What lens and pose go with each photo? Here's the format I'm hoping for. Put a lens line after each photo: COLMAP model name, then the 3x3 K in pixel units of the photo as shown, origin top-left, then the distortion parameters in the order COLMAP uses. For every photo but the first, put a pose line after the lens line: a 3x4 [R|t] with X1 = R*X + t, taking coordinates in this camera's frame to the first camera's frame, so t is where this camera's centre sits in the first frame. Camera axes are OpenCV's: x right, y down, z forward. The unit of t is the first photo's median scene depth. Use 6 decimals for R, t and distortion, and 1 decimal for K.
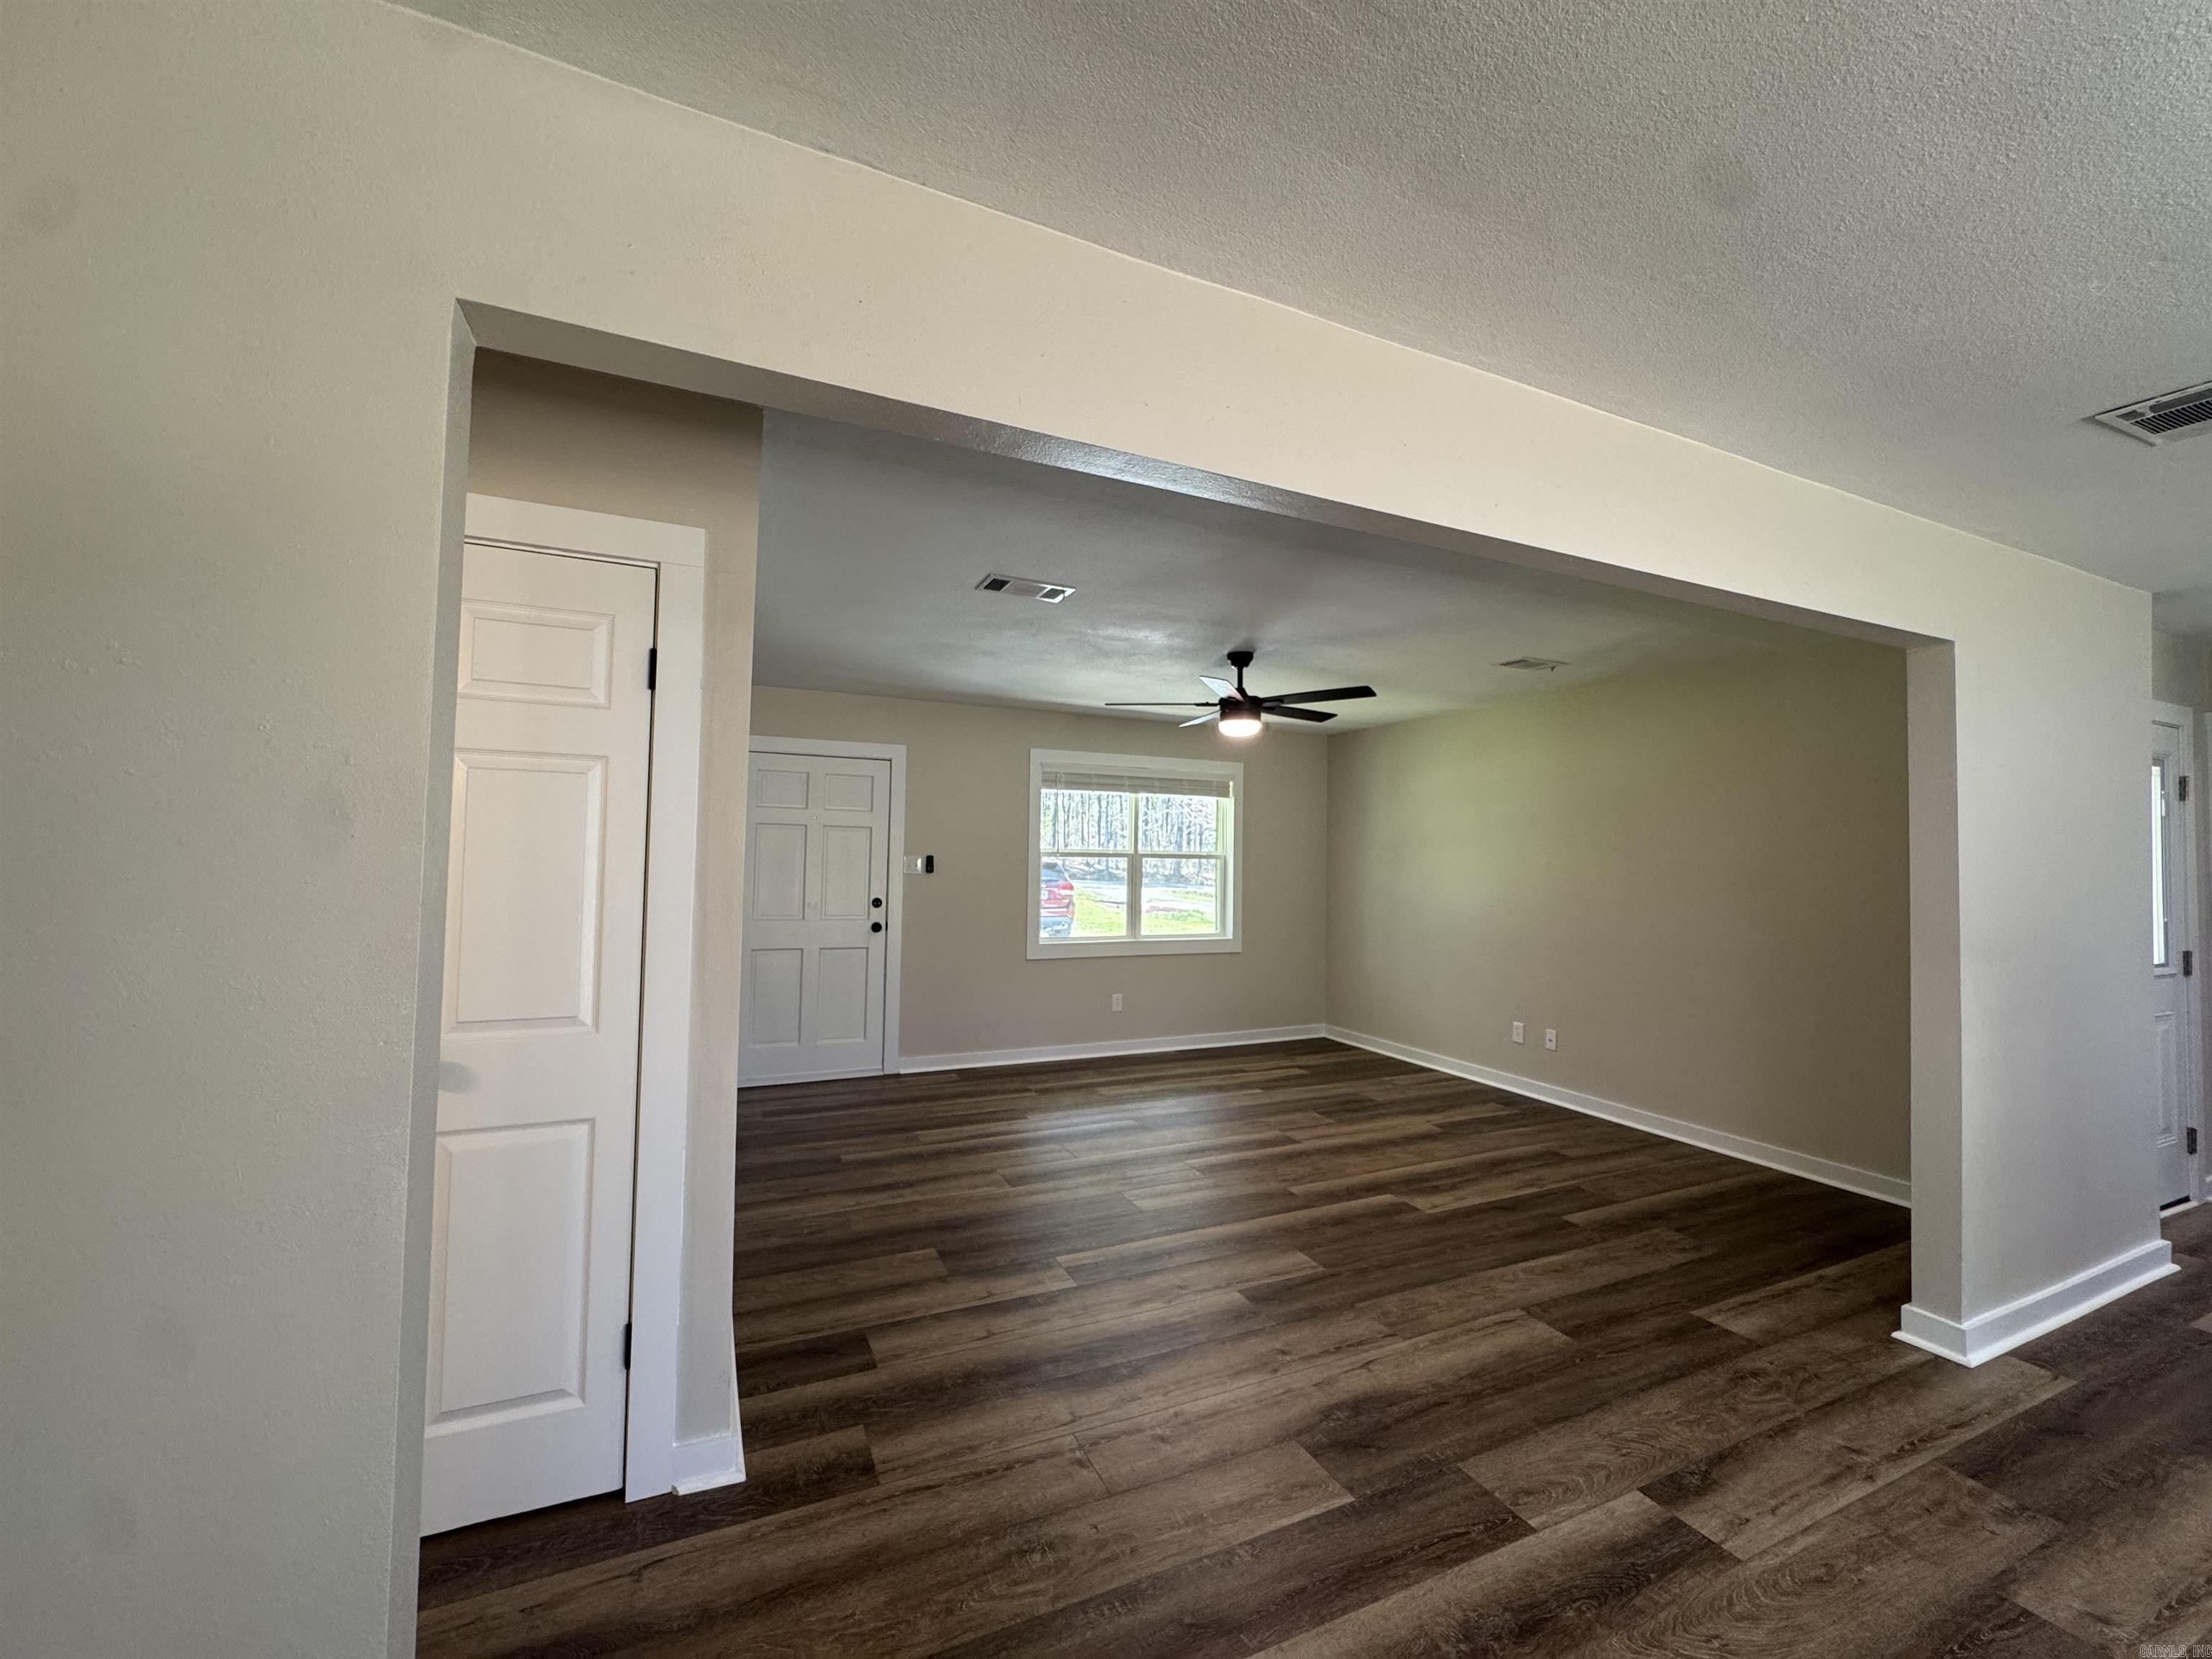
lens RADIAL K [[883.0, 0, 1104.2], [0, 883.0, 827.1], [0, 0, 1]] dist [-0.002797, 0.000060]
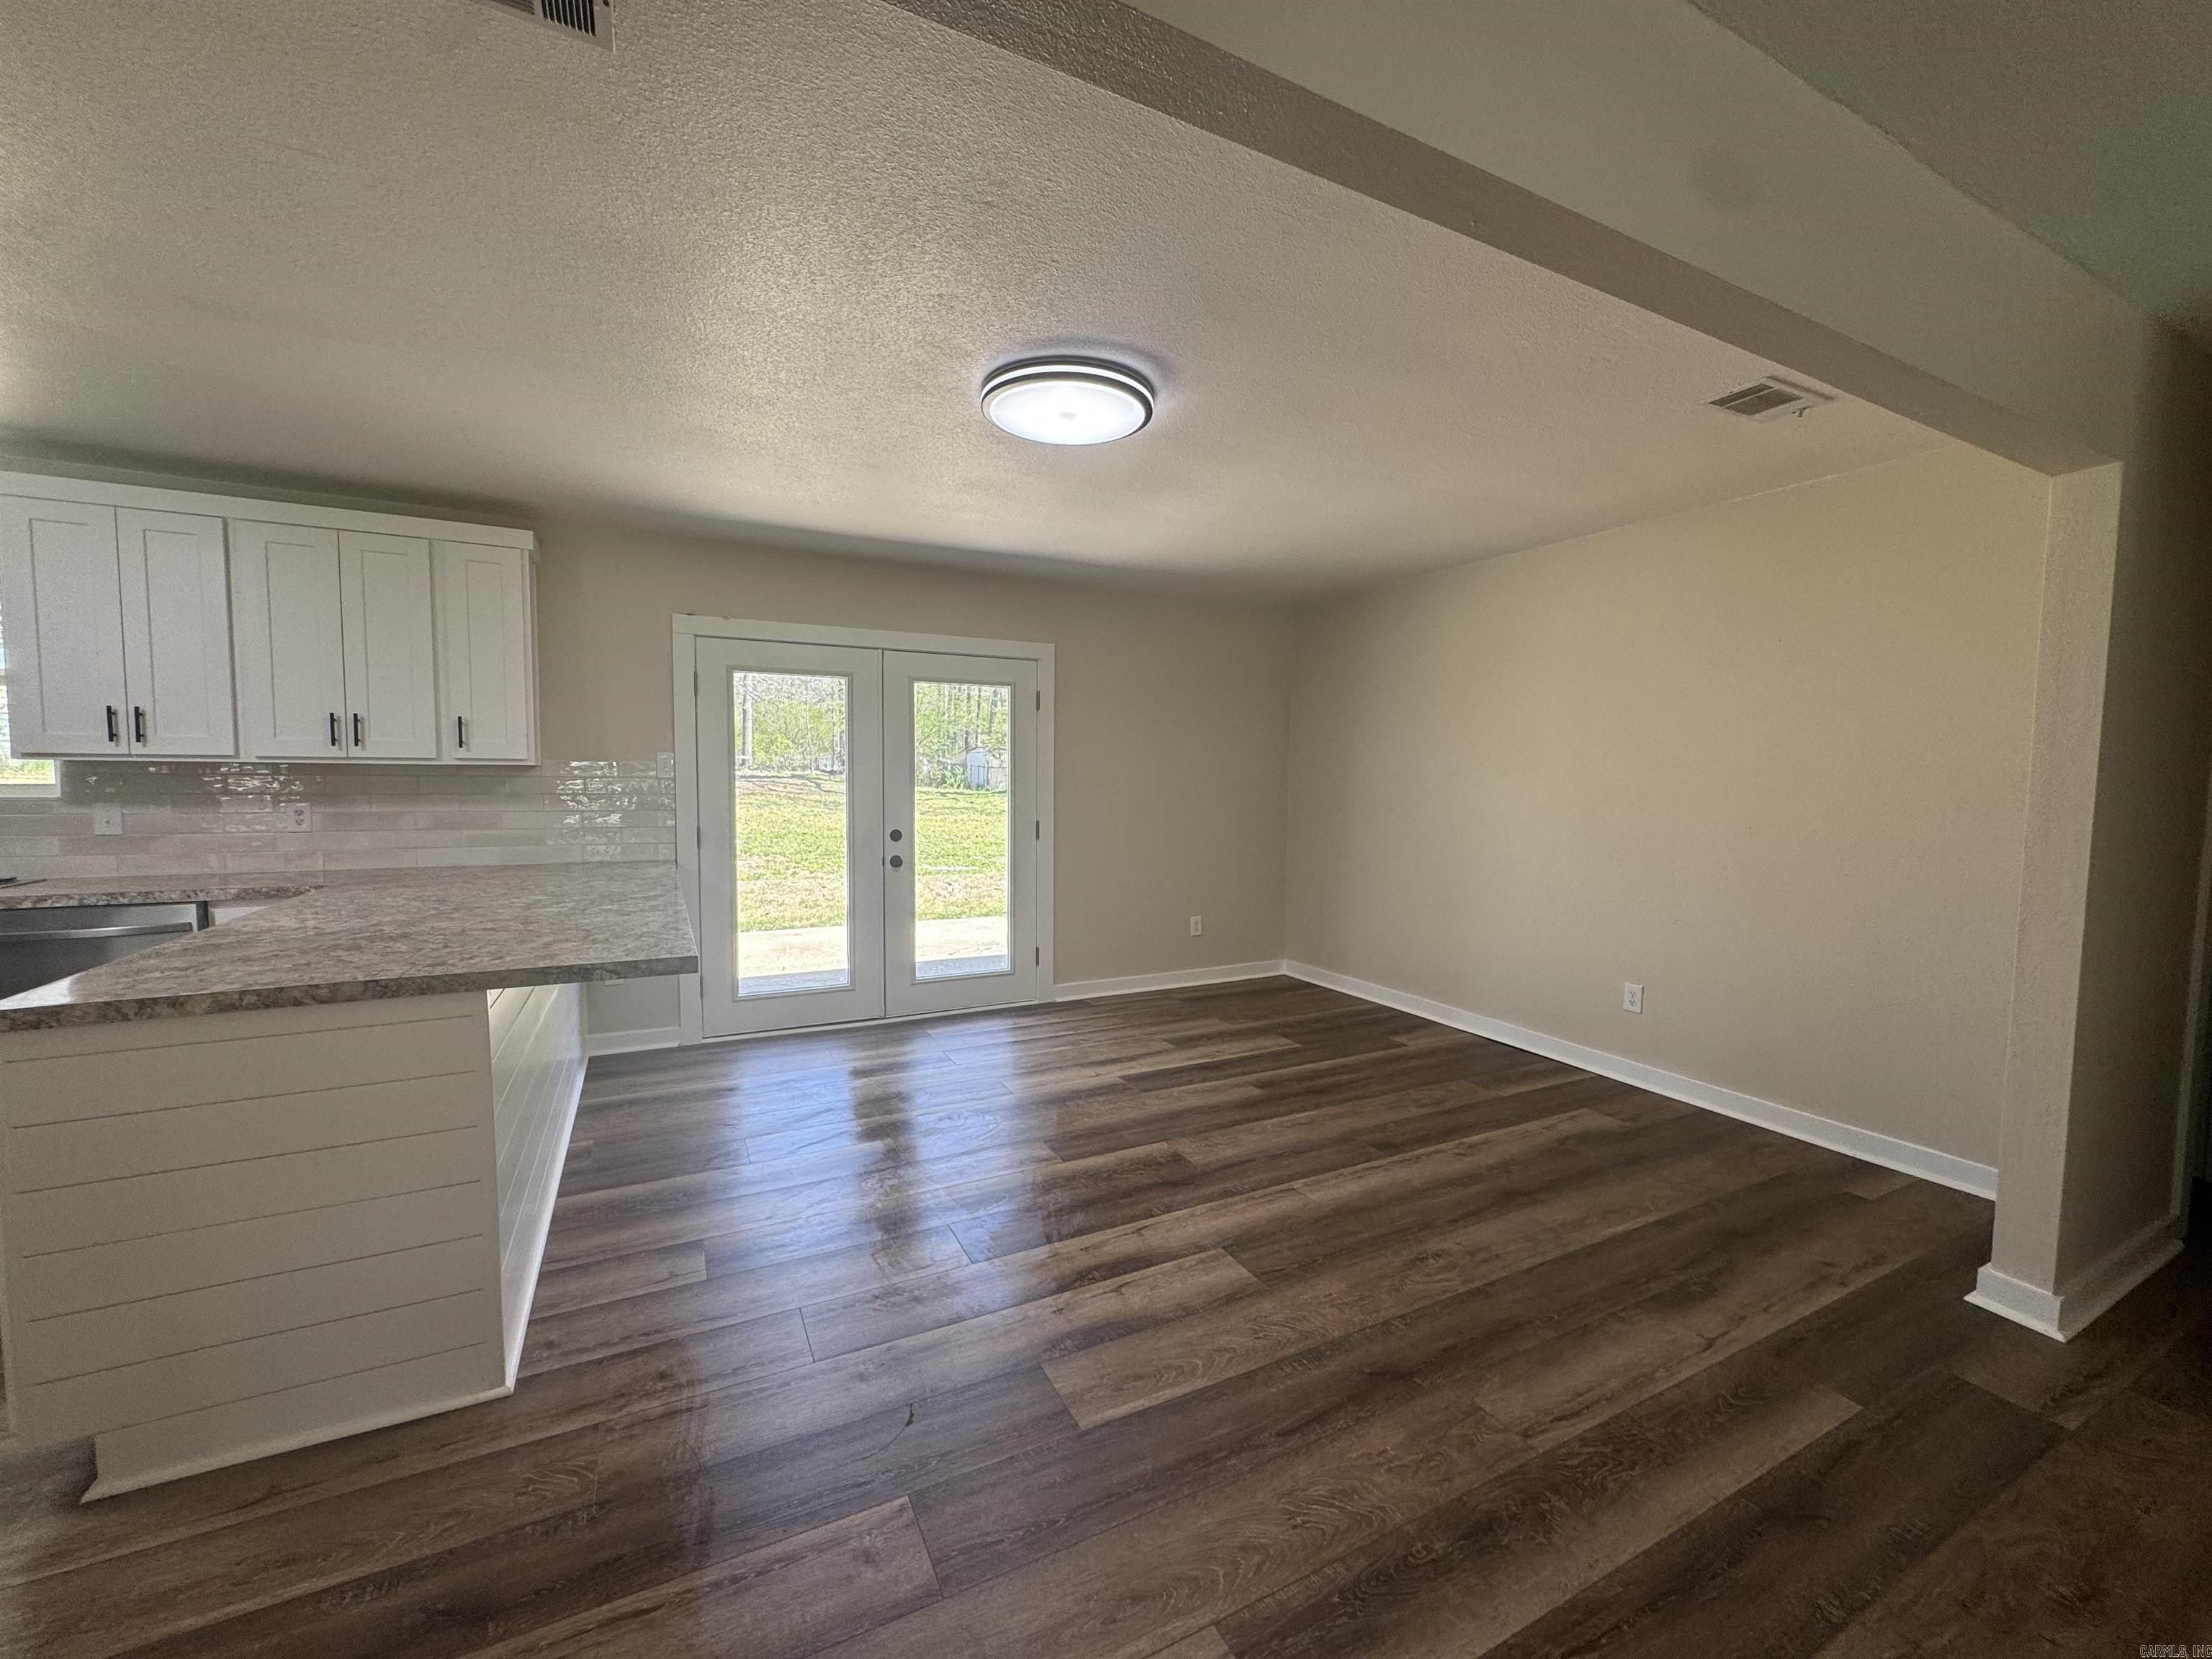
lens RADIAL K [[883.0, 0, 1104.2], [0, 883.0, 827.1], [0, 0, 1]] dist [-0.002797, 0.000060]
pose [[-0.998757, -0.023549, -0.043939, 0.372422], [-0.024806, 0.999292, 0.028279, 0.045198], [0.043242, 0.029334, -0.998634, 0.747975]]
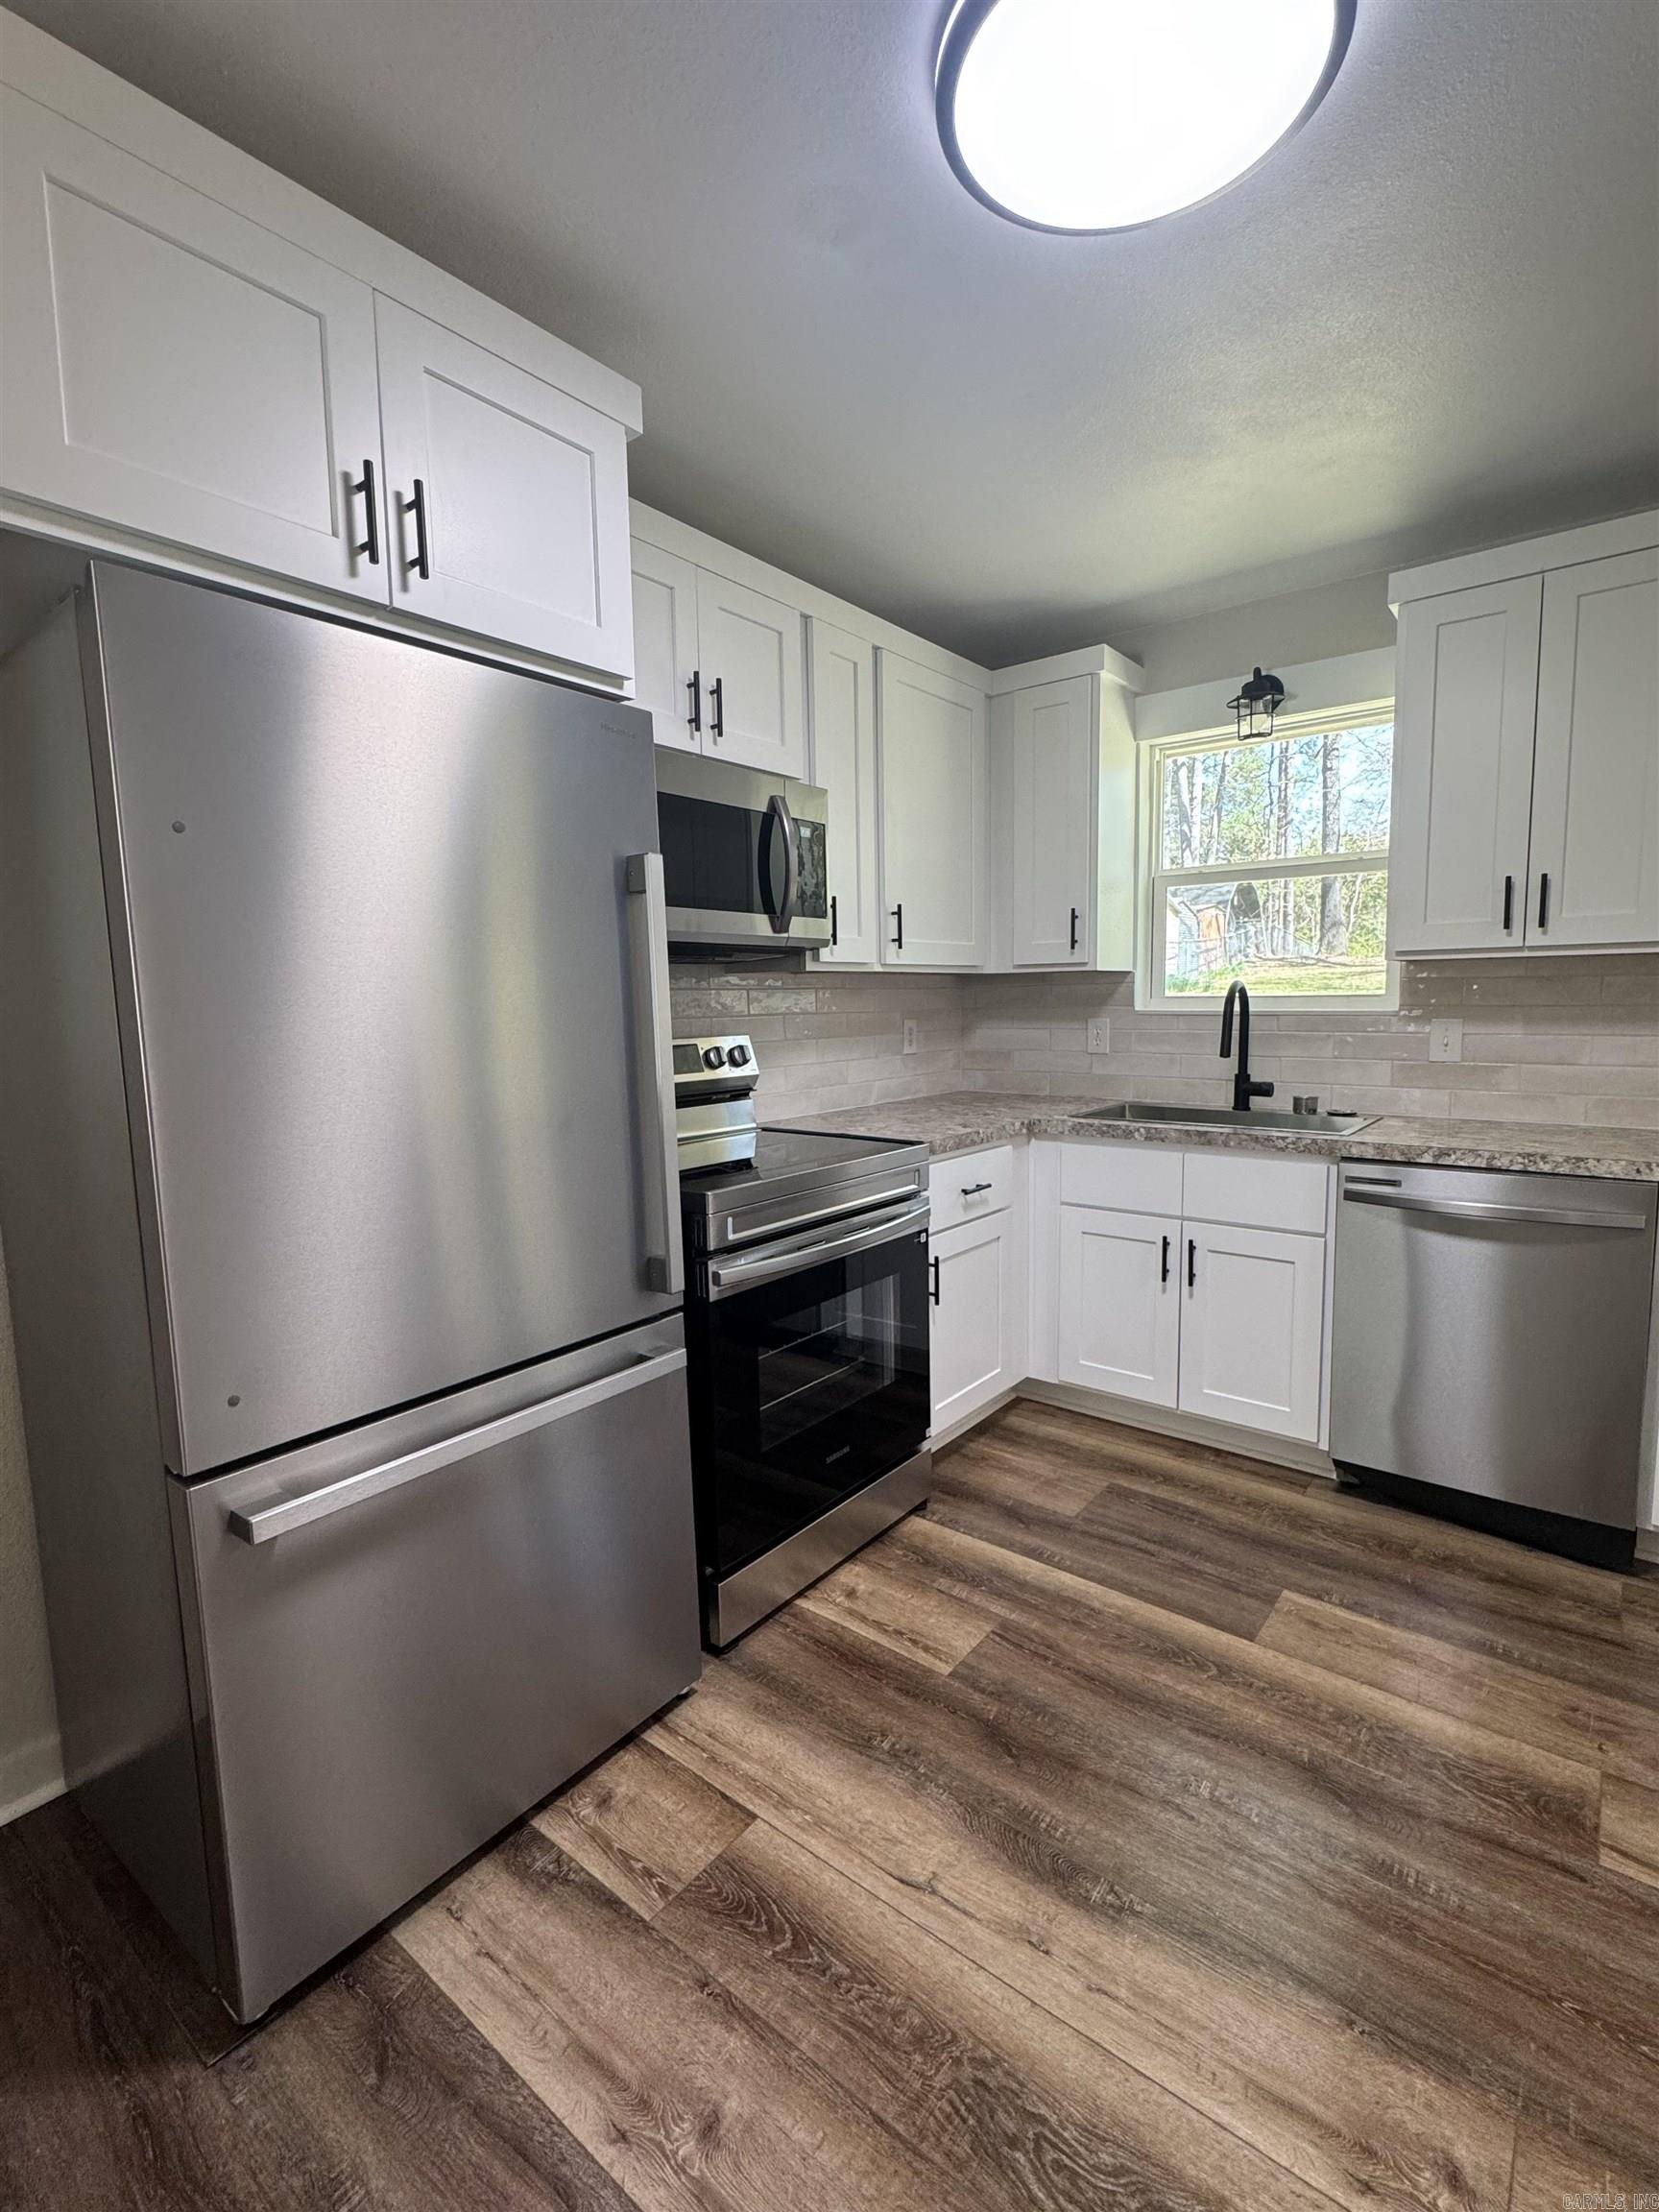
lens RADIAL K [[1006.2, 0, 831.3], [0, 1006.2, 1103.5], [0, 0, 1]] dist [-0.002167, 0.000388]
pose [[-0.455576, -0.103969, 0.884104, 0.827709], [-0.018470, 0.994046, 0.107381, 0.060100], [-0.890005, 0.032591, -0.454784, 0.587343]]
